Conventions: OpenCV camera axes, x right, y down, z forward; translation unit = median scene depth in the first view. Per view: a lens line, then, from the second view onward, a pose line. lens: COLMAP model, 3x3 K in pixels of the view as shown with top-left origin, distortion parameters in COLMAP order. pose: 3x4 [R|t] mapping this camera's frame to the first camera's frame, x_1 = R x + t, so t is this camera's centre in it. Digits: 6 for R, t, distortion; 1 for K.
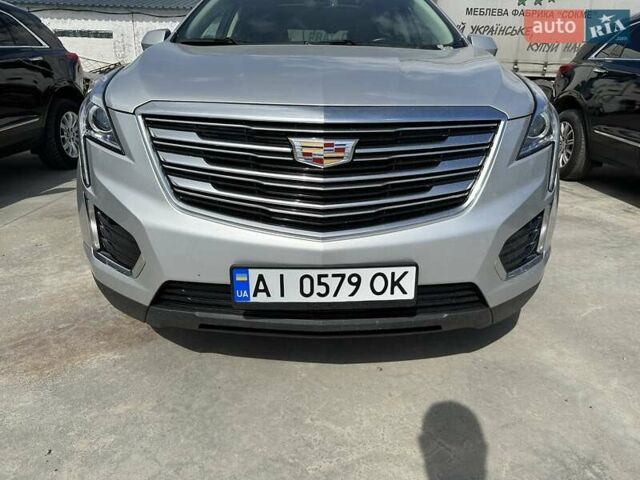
lens RADIAL K [[445.7, 0, 321.5], [0, 445.7, 240.7], [0, 0, 1]] dist [0.017844, -0.019999]
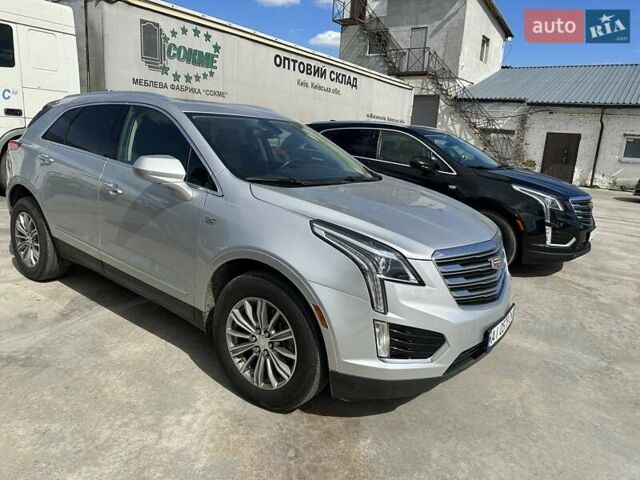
lens RADIAL K [[445.7, 0, 322.4], [0, 445.7, 240.6], [0, 0, 1]] dist [0.017844, -0.019999]
pose [[0.618284, -0.159114, 0.769680, -1.880298], [0.218673, 0.975452, 0.025993, -0.476239], [-0.754922, 0.152237, 0.637900, 0.250666]]
